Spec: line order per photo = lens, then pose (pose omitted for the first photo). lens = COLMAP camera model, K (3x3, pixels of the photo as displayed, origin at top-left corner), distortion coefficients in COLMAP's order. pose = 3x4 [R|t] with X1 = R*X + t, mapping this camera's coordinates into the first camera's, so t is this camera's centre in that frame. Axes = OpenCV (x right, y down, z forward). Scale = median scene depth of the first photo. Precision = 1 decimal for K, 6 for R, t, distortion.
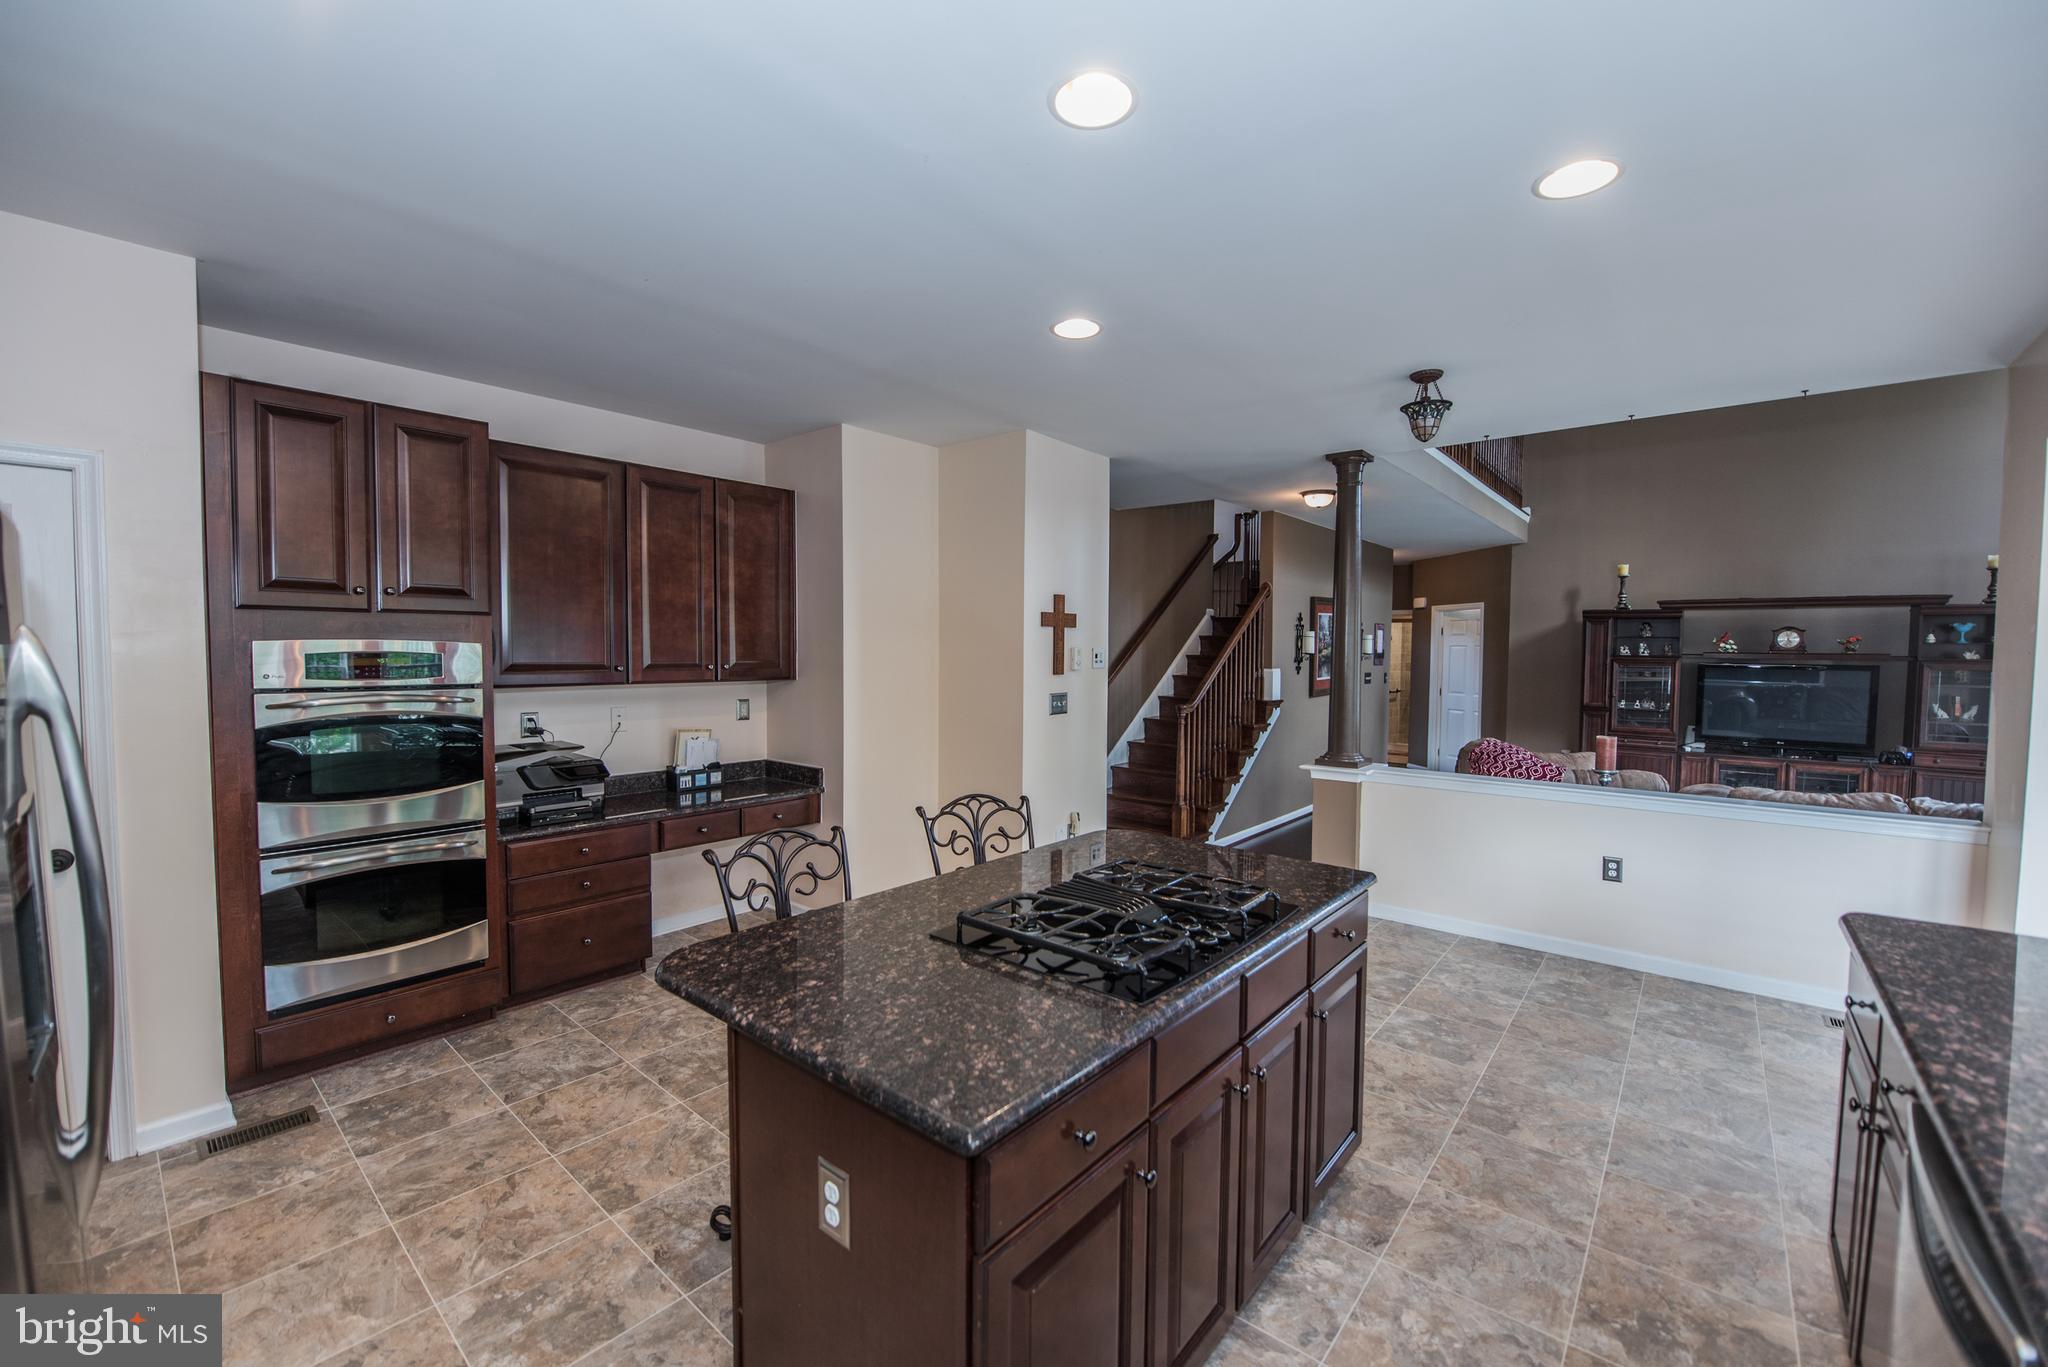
lens RADIAL K [[834.2, 0, 1006.9], [0, 834.2, 665.1], [0, 0, 1]] dist [-0.014187, -0.003636]
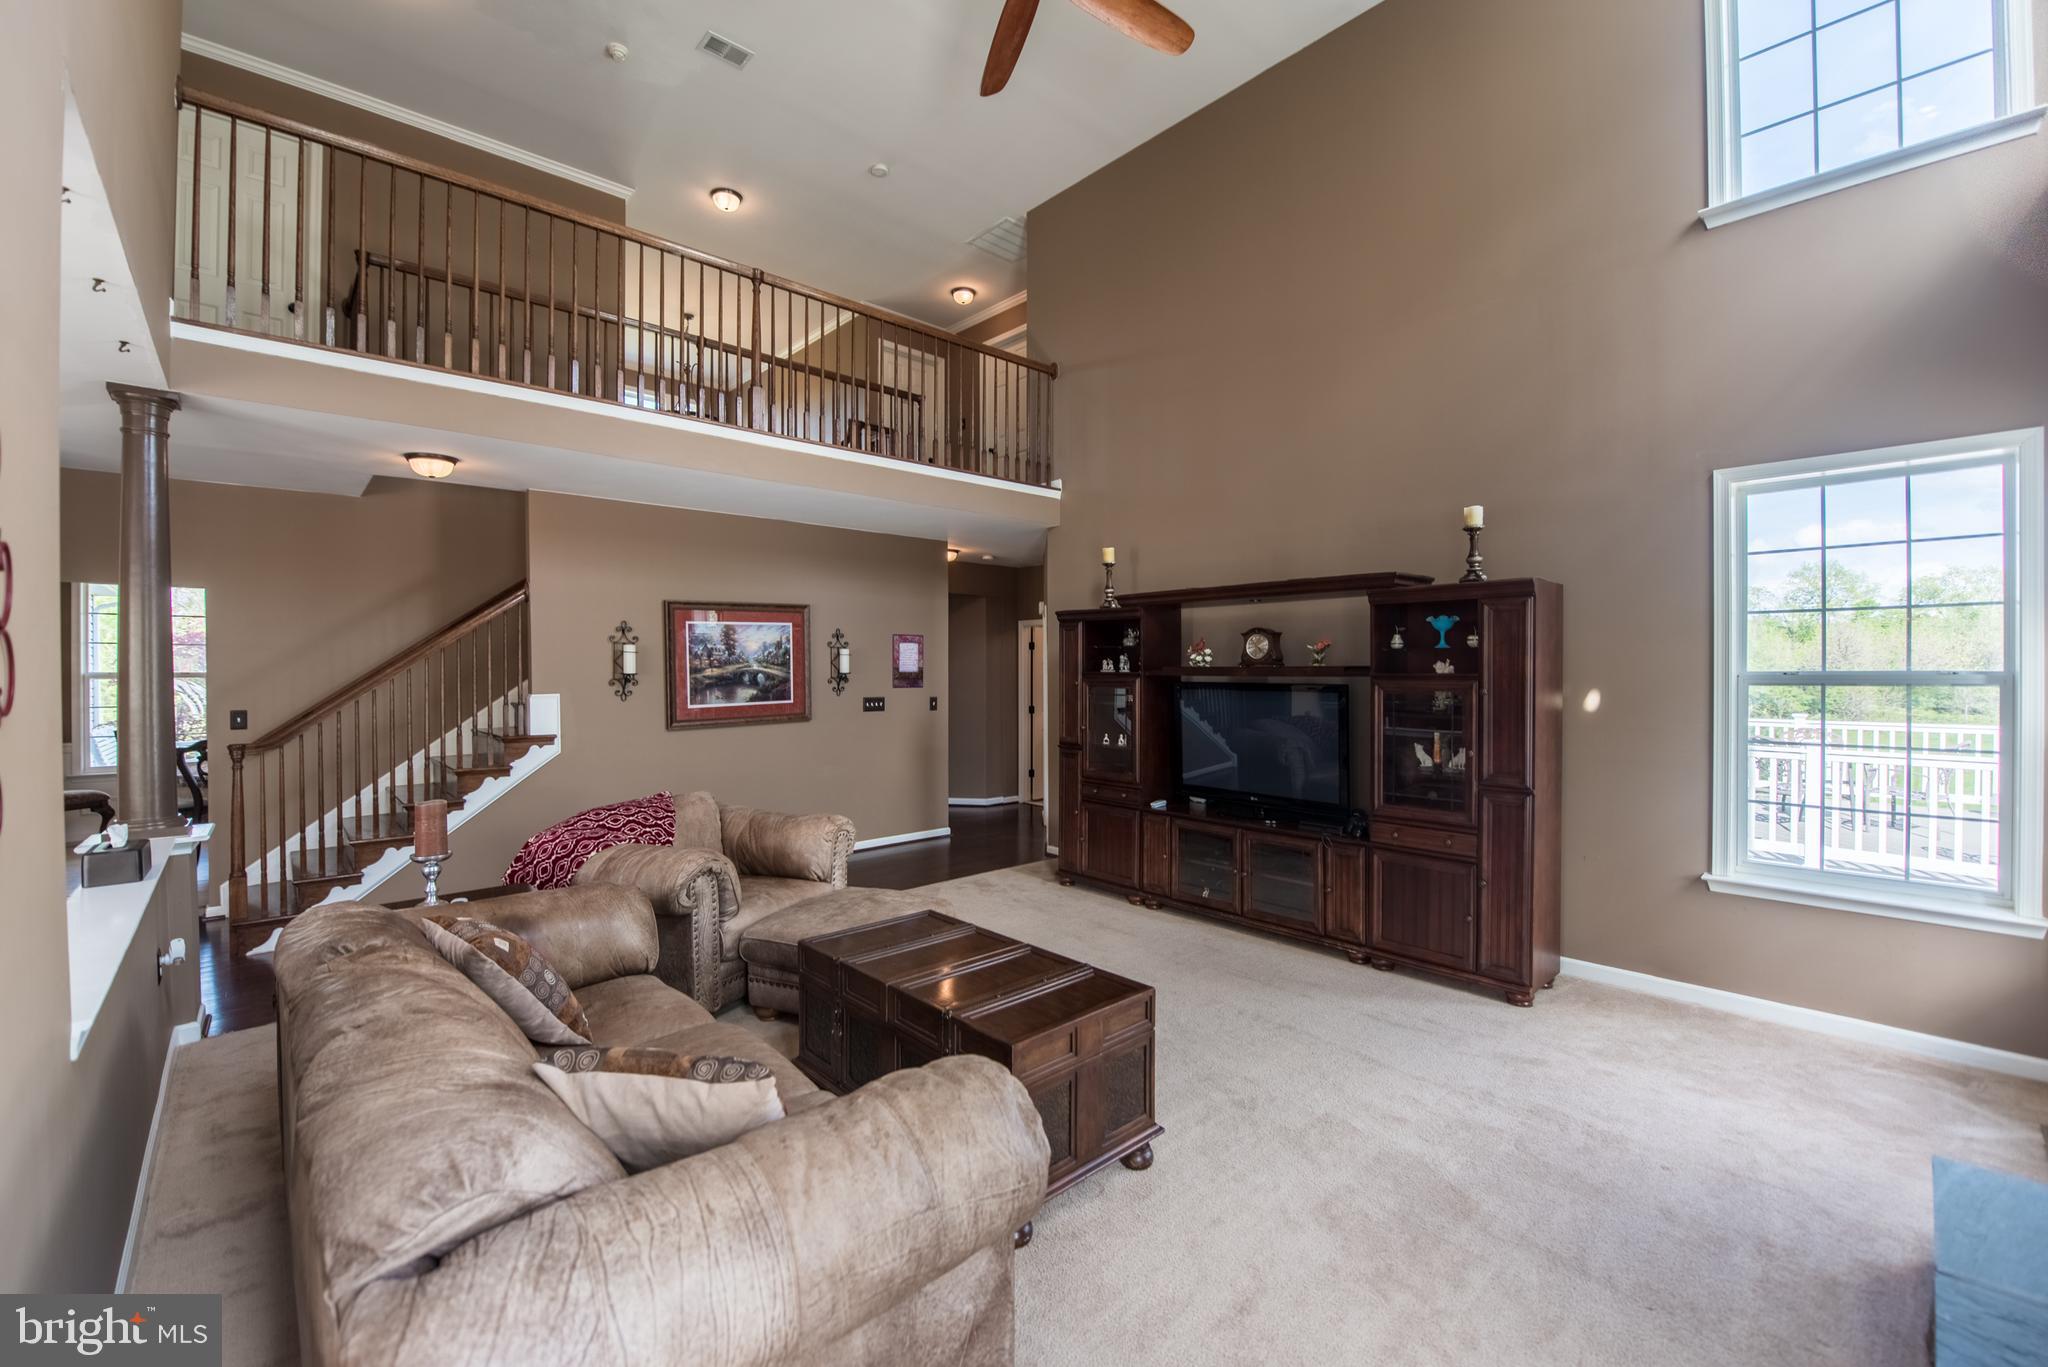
lens RADIAL K [[834.2, 0, 1030.5], [0, 834.2, 671.0], [0, 0, 1]] dist [-0.014187, -0.003636]
pose [[0.993286, -0.009438, -0.115295, 0.846728], [0.006695, 0.999686, -0.024151, 0.003857], [0.115487, 0.023217, 0.993038, 0.294572]]
